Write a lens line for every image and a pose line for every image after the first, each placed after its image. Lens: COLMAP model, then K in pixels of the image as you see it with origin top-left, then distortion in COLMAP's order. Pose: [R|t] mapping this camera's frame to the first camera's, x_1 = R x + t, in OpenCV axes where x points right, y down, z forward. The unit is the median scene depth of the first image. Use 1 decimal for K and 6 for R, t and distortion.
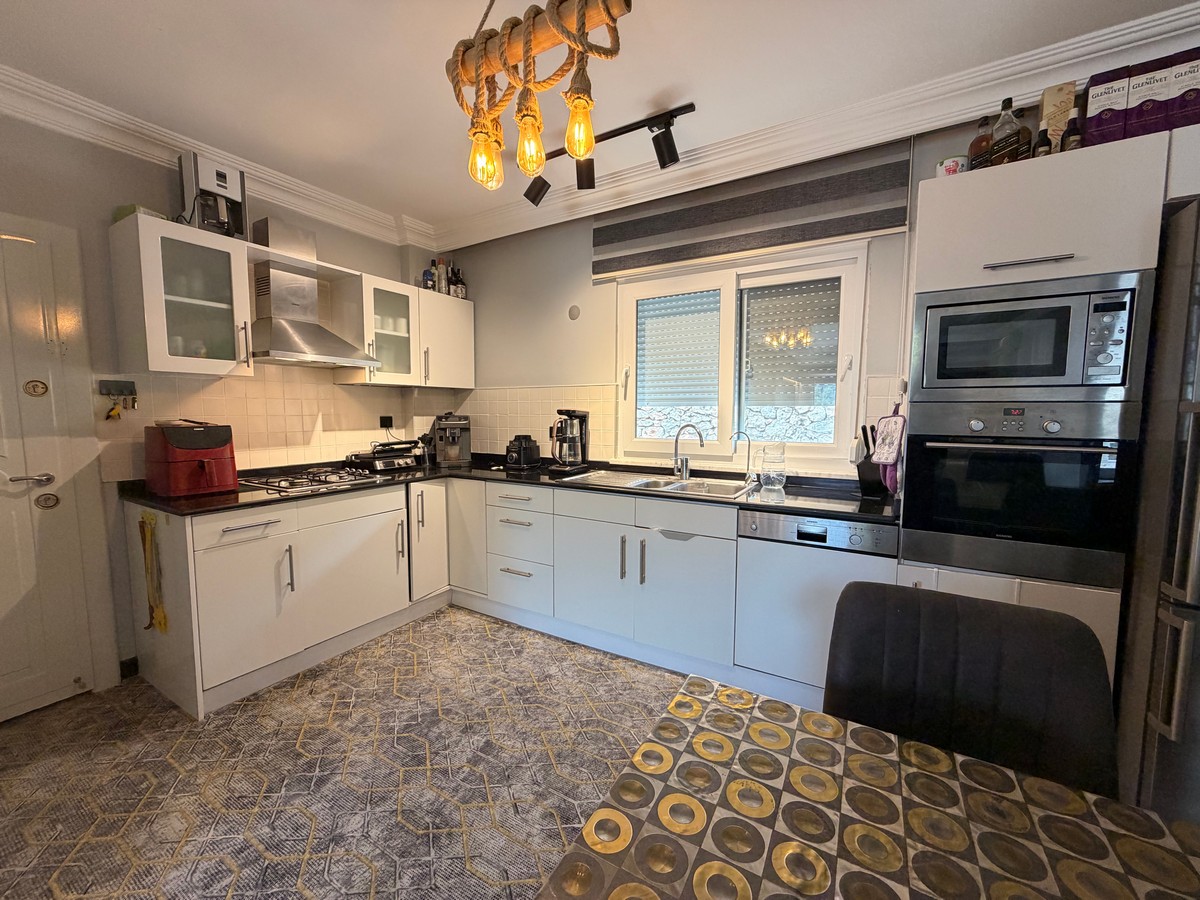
lens RADIAL K [[479.4, 0, 601.9], [0, 479.4, 449.1], [0, 0, 1]] dist [0.001299, 0.000167]
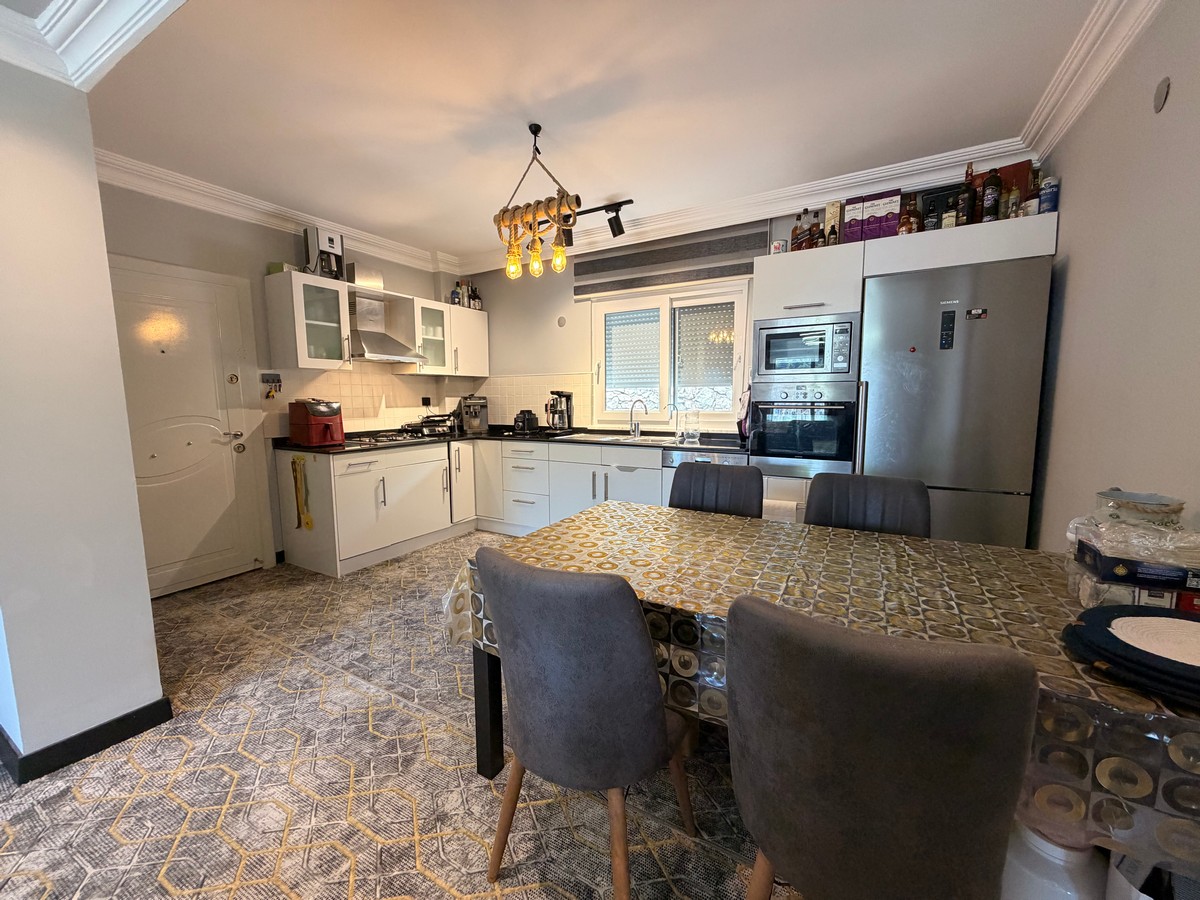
lens RADIAL K [[479.4, 0, 601.9], [0, 479.4, 451.4], [0, 0, 1]] dist [0.001299, 0.000167]
pose [[0.999869, -0.009794, 0.012899, 0.051065], [0.009362, 0.999409, 0.033077, 0.065762], [-0.013215, -0.032952, 0.999370, -0.553864]]
